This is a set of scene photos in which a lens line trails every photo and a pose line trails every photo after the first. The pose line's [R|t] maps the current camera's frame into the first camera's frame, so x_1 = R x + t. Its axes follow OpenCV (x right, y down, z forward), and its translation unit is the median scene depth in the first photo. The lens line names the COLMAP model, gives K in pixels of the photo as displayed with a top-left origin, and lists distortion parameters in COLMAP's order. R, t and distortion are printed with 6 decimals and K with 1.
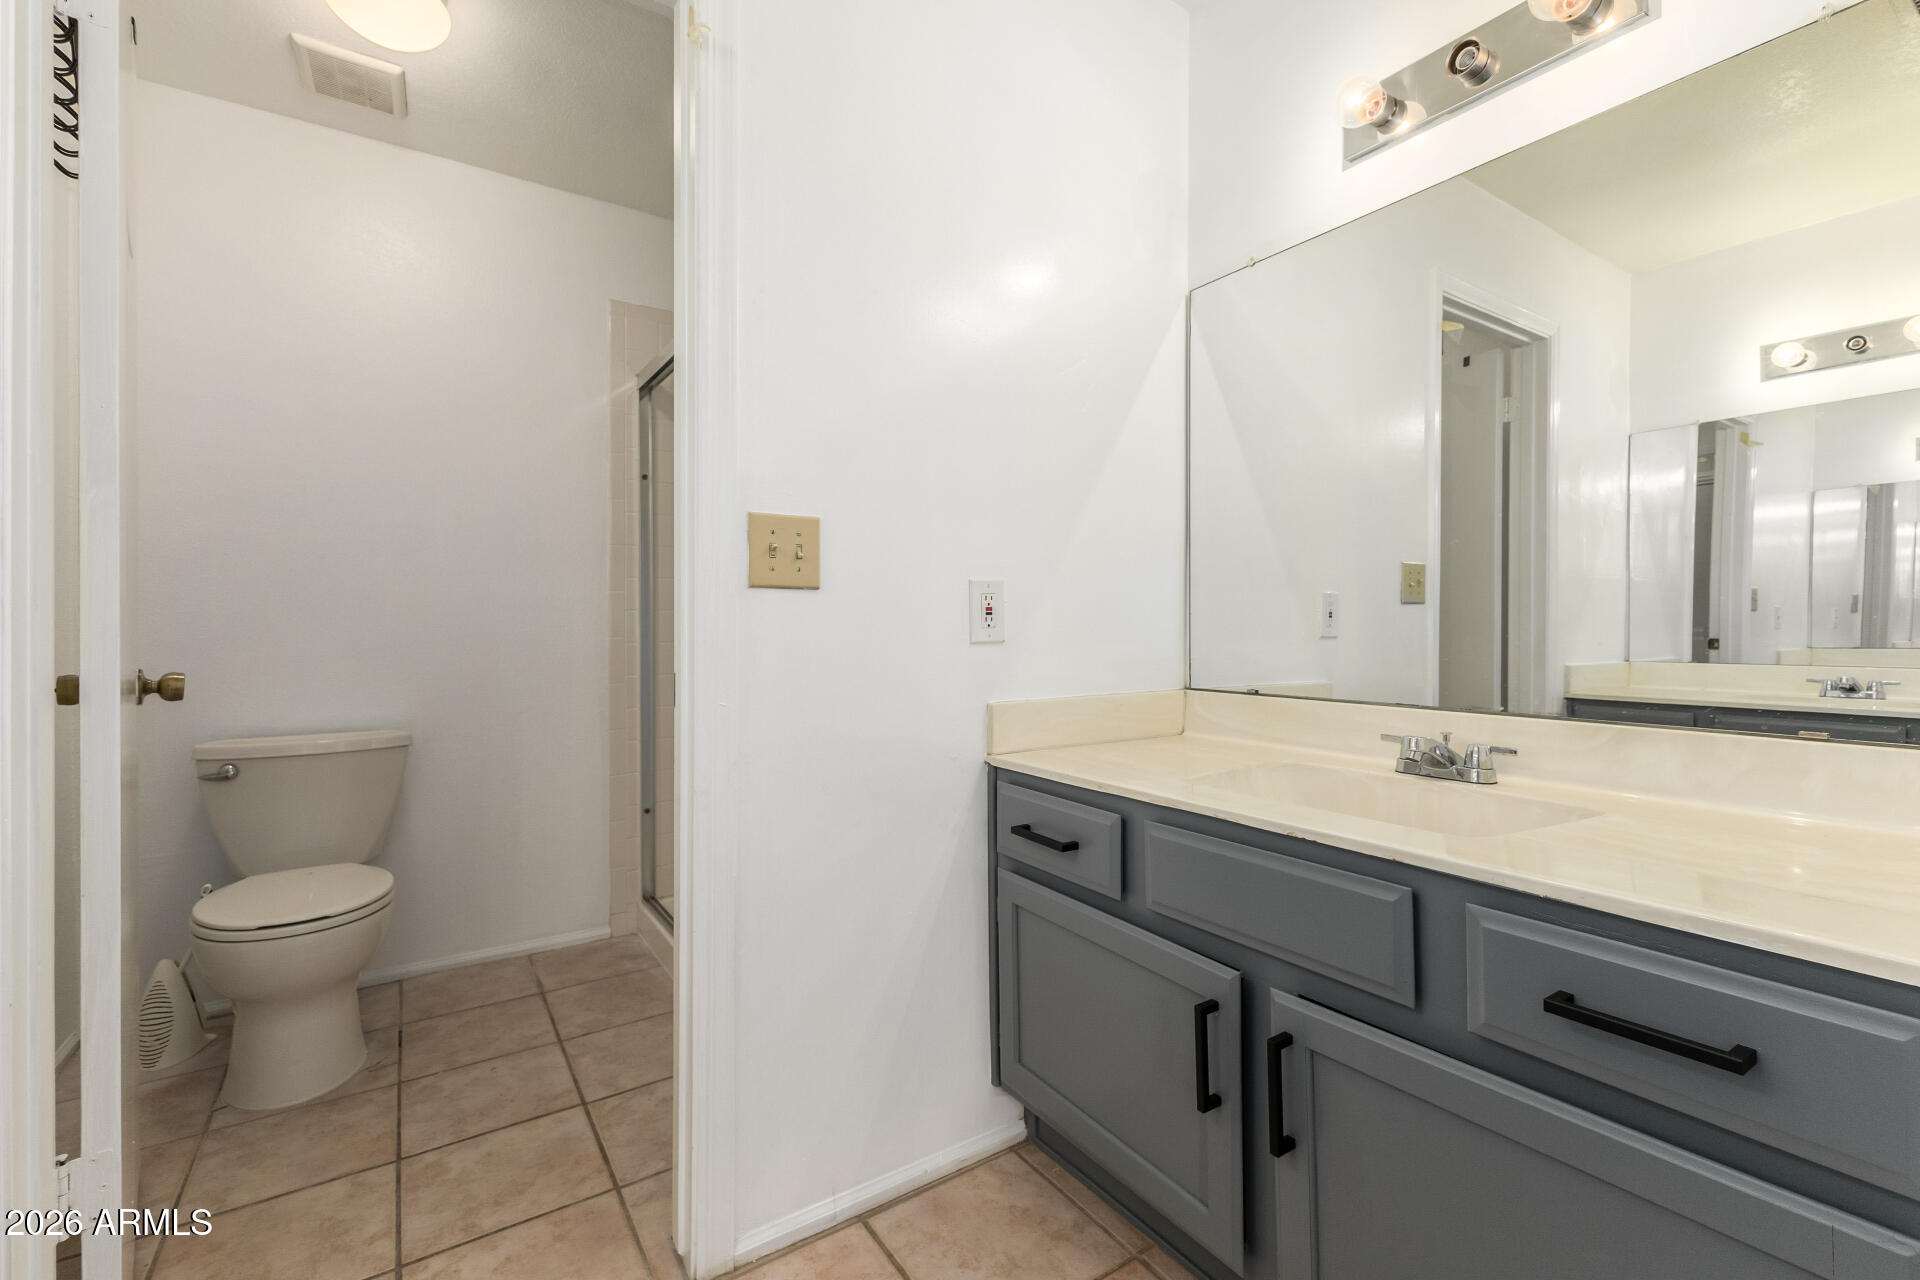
lens RADIAL K [[834.5, 0, 961.7], [0, 834.5, 627.4], [0, 0, 1]] dist [0.003030, -0.000968]
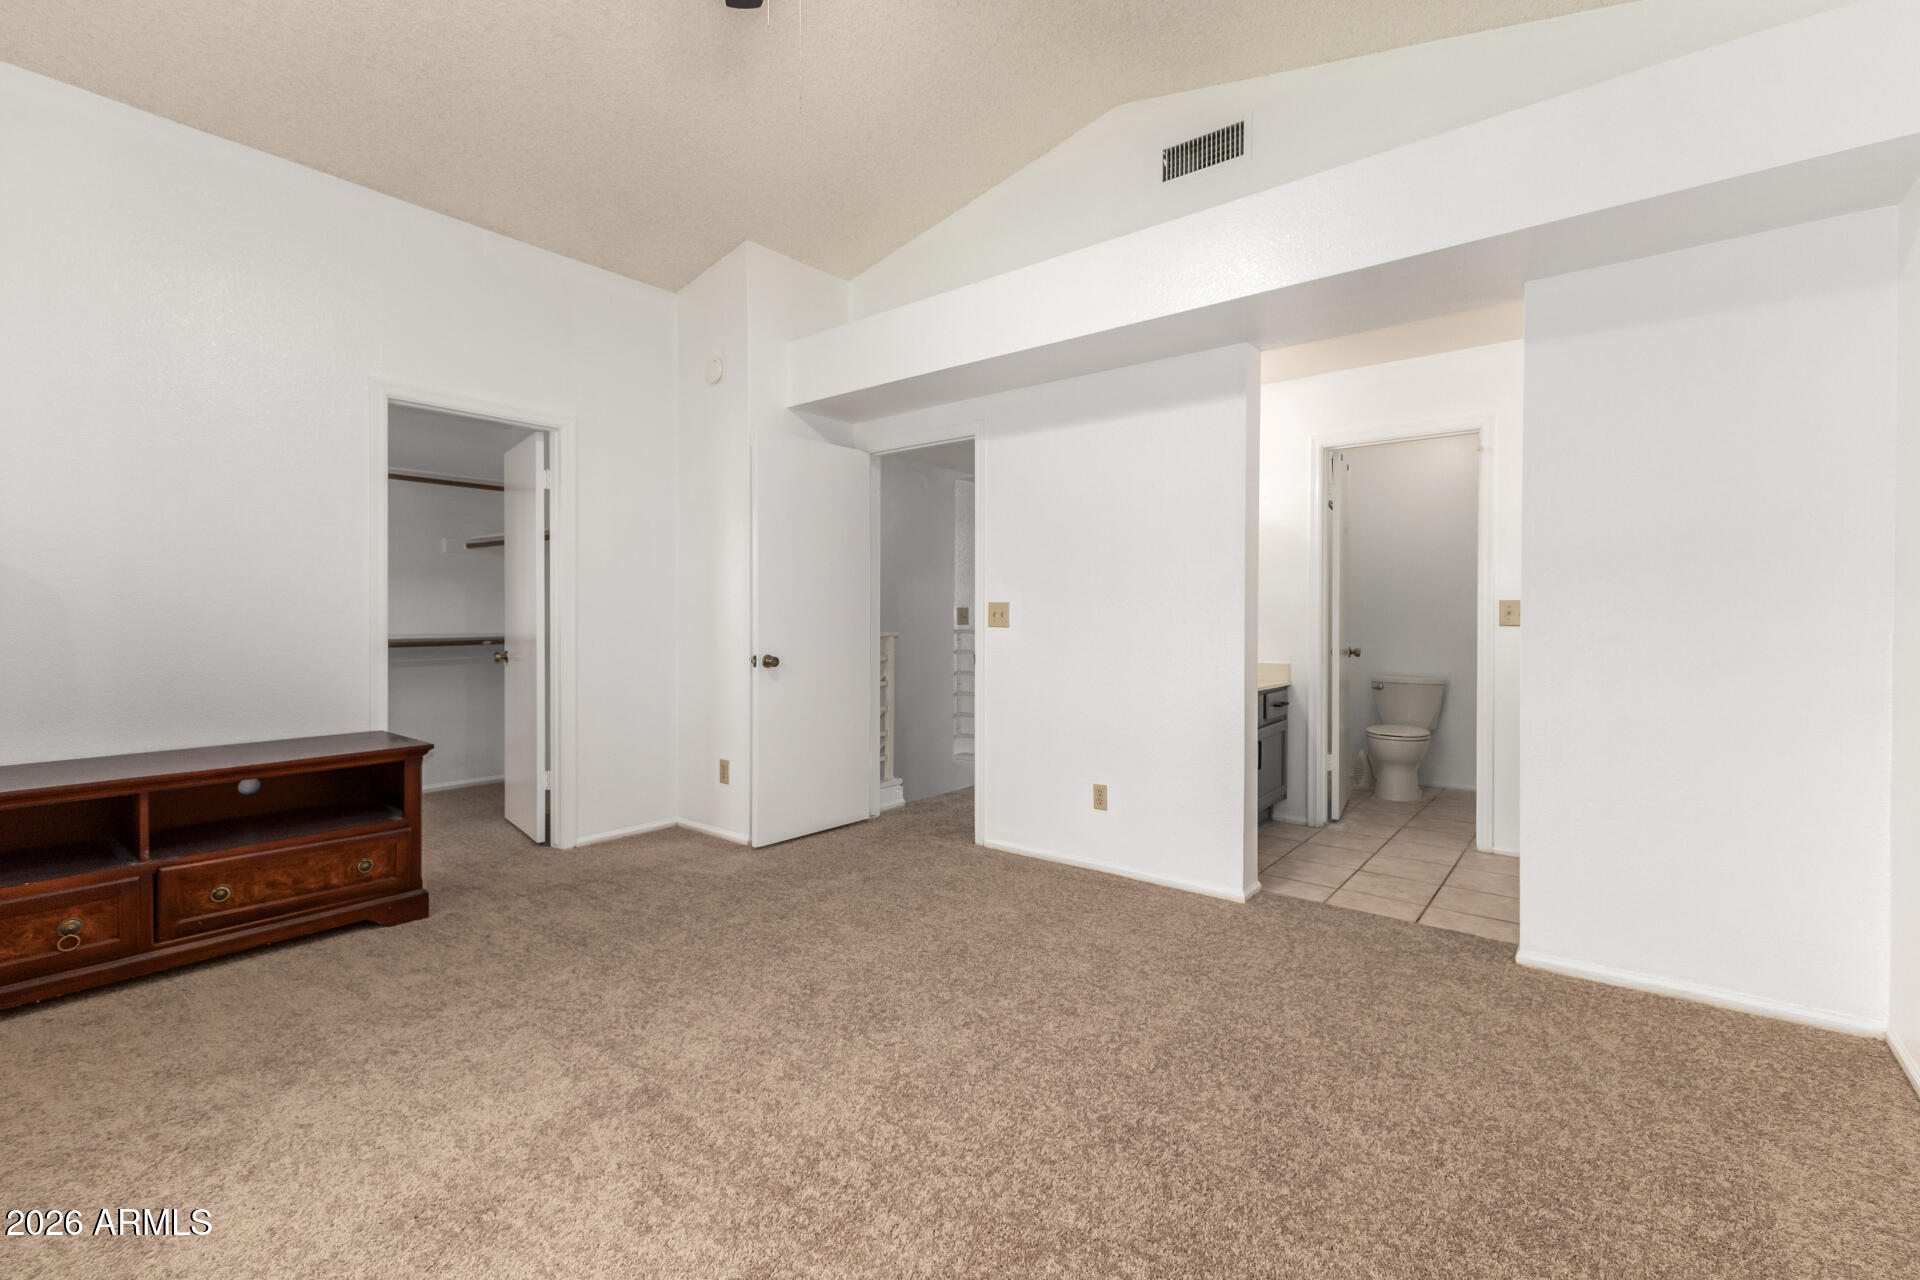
lens RADIAL K [[834.5, 0, 961.5], [0, 834.5, 626.2], [0, 0, 1]] dist [0.003030, -0.000968]
pose [[0.293545, 0.008872, -0.955904, 1.779145], [-0.007042, 0.999950, 0.007118, -0.046324], [0.955919, 0.004642, 0.293593, -1.492192]]
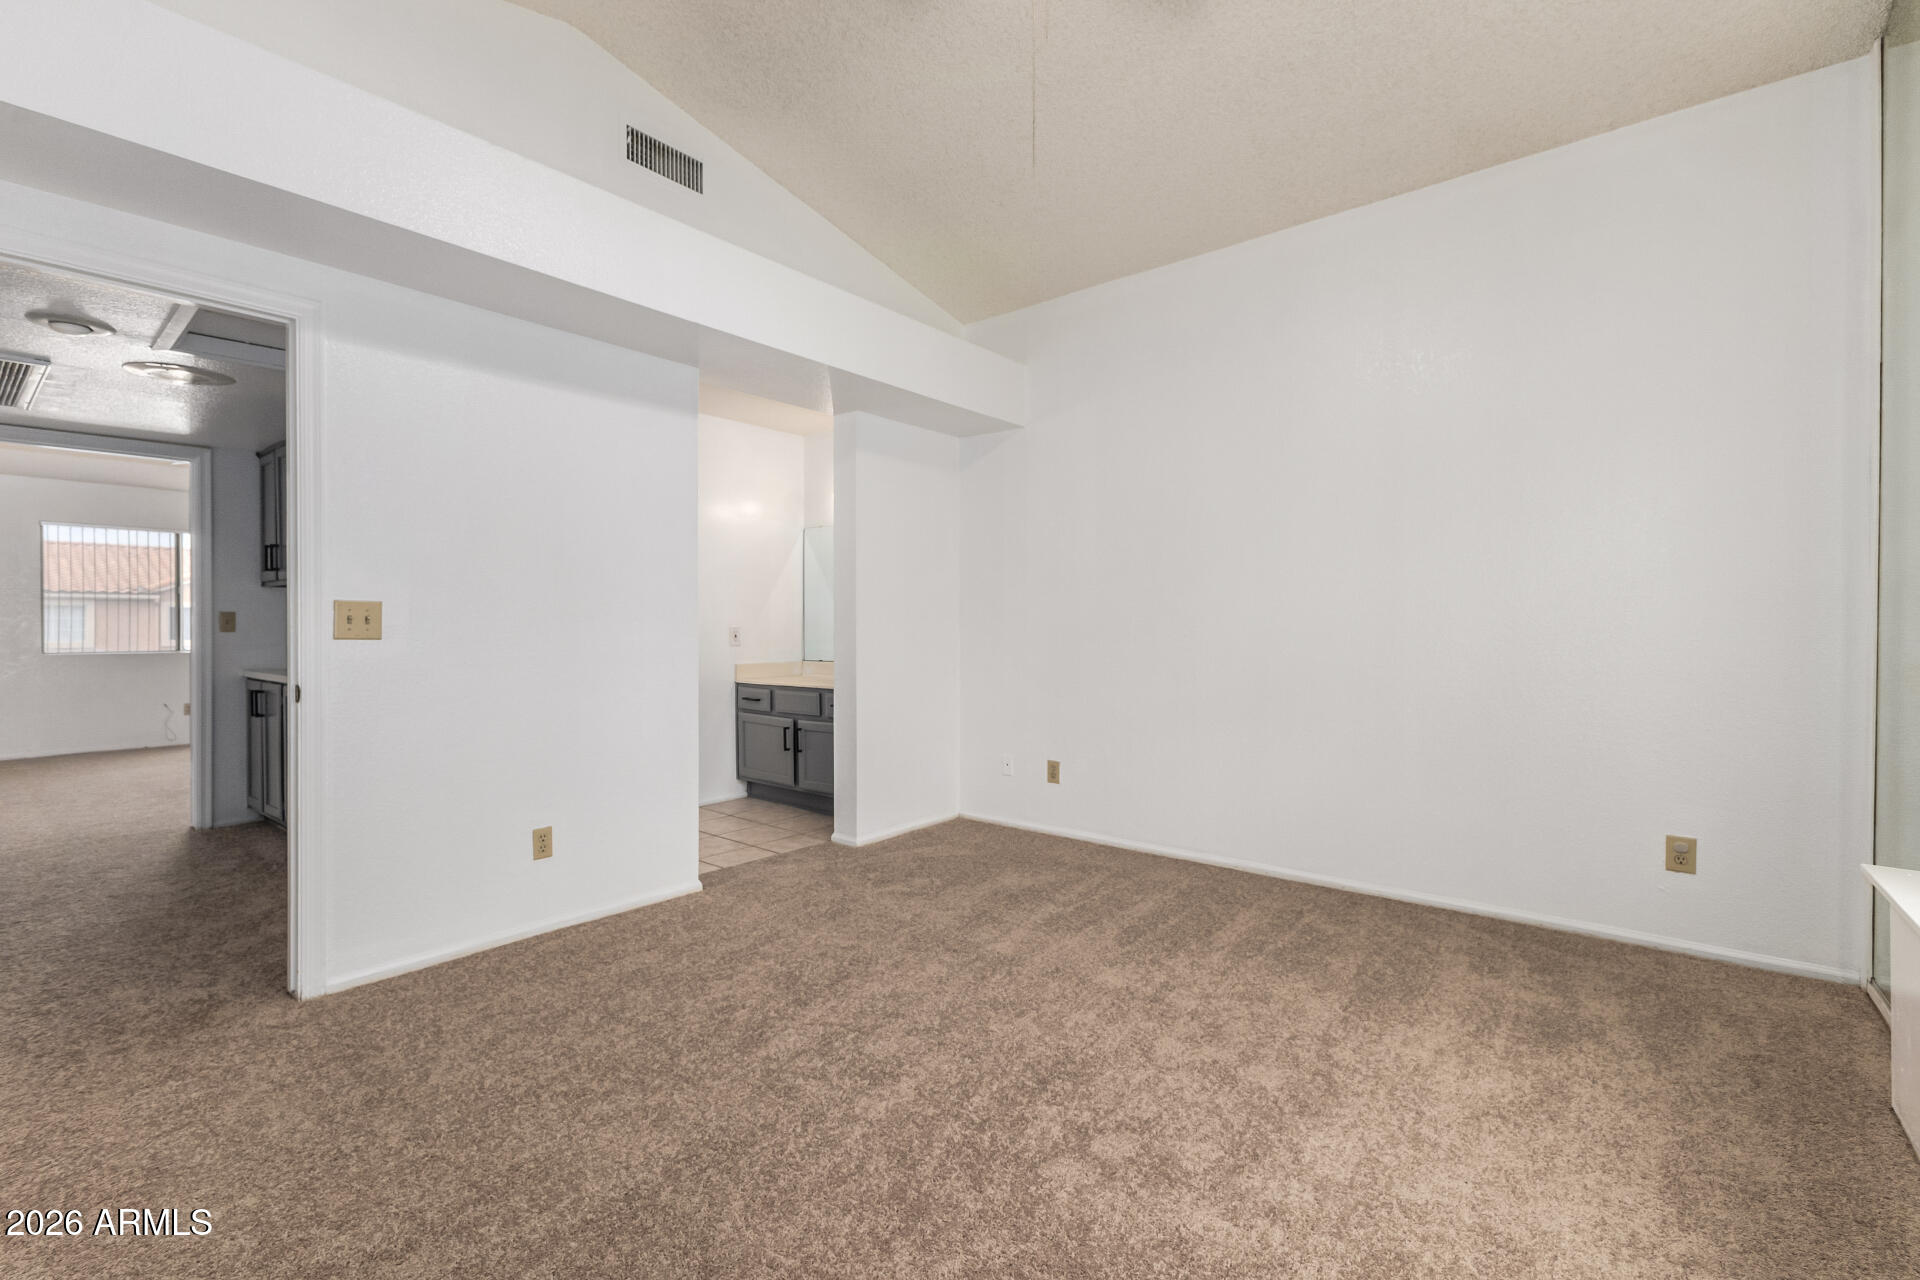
lens RADIAL K [[834.5, 0, 952.4], [0, 834.5, 632.2], [0, 0, 1]] dist [0.003030, -0.000968]
pose [[0.960717, -0.001451, 0.277526, -0.064260], [0.000891, 0.999997, 0.002146, -0.041980], [-0.277529, -0.001814, 0.960716, -2.595614]]
